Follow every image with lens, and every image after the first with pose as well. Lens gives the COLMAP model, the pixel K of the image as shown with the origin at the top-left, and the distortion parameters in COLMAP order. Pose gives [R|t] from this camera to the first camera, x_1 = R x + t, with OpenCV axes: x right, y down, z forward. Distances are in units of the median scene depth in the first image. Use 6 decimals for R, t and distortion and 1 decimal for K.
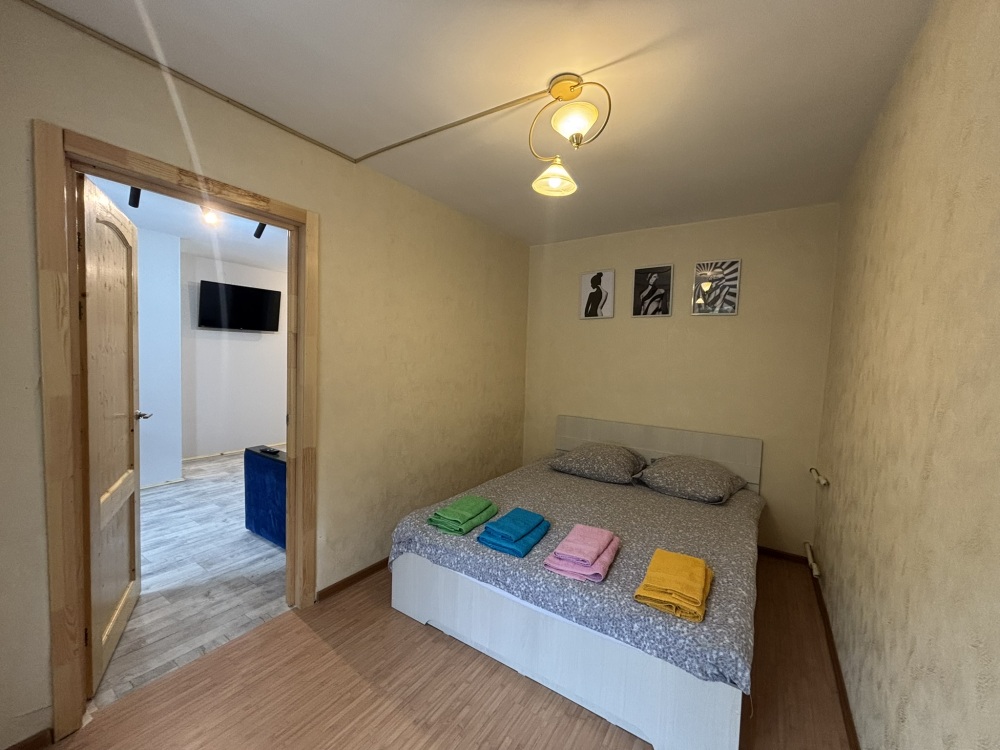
lens RADIAL K [[400.9, 0, 495.4], [0, 400.9, 374.3], [0, 0, 1]] dist [0.000700, -0.000427]
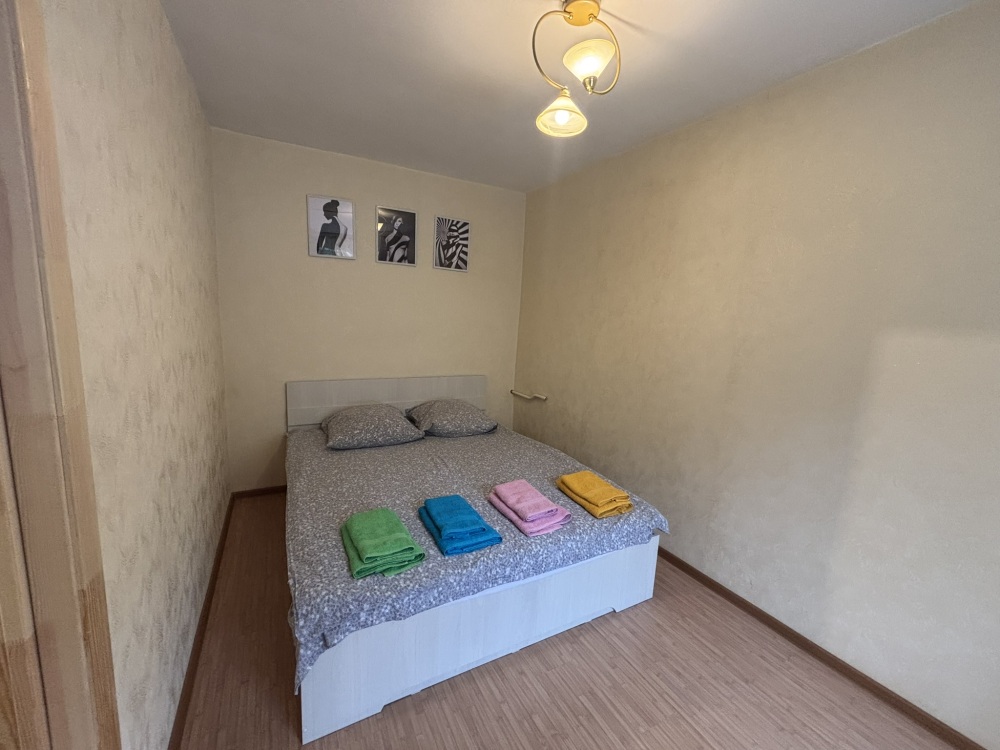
lens RADIAL K [[400.5, 0, 493.1], [0, 400.5, 375.5], [0, 0, 1]] dist [0.019957, -0.020087]
pose [[0.470273, -0.145484, 0.870447, -0.465541], [0.009581, 0.987102, 0.159805, -0.041460], [-0.882469, -0.066812, 0.465601, 0.421921]]
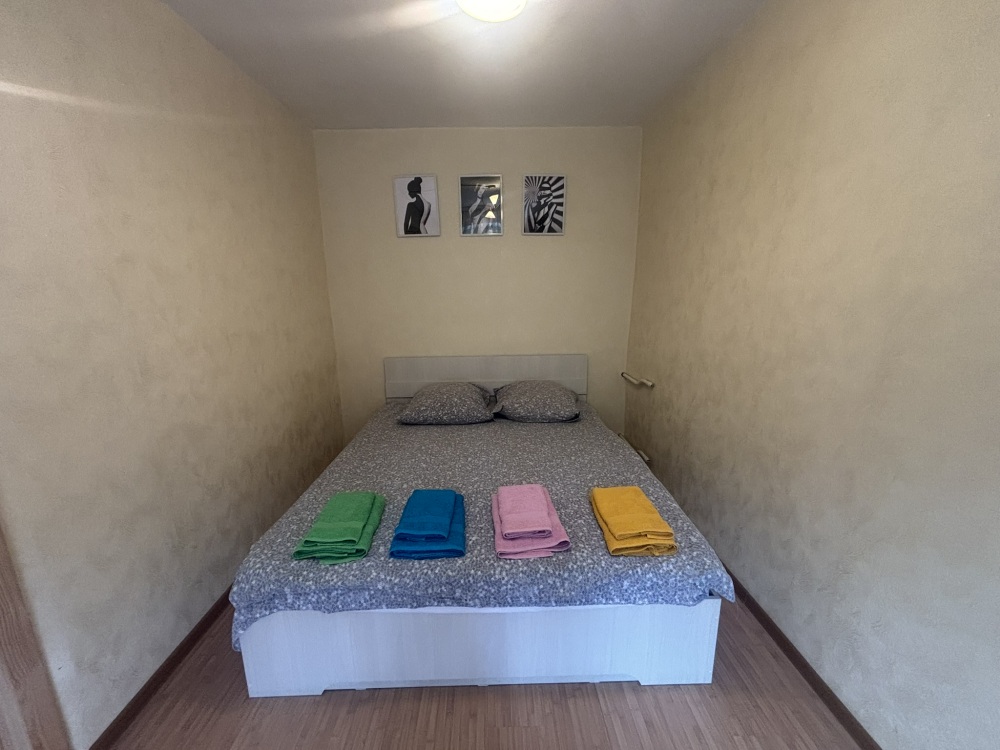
lens RADIAL K [[400.9, 0, 495.4], [0, 400.9, 374.3], [0, 0, 1]] dist [0.000700, -0.000427]
pose [[0.818271, -0.167209, 0.549976, -0.167994], [0.066909, 0.977960, 0.197779, -0.017849], [-0.570926, -0.125038, 0.811424, 0.267076]]
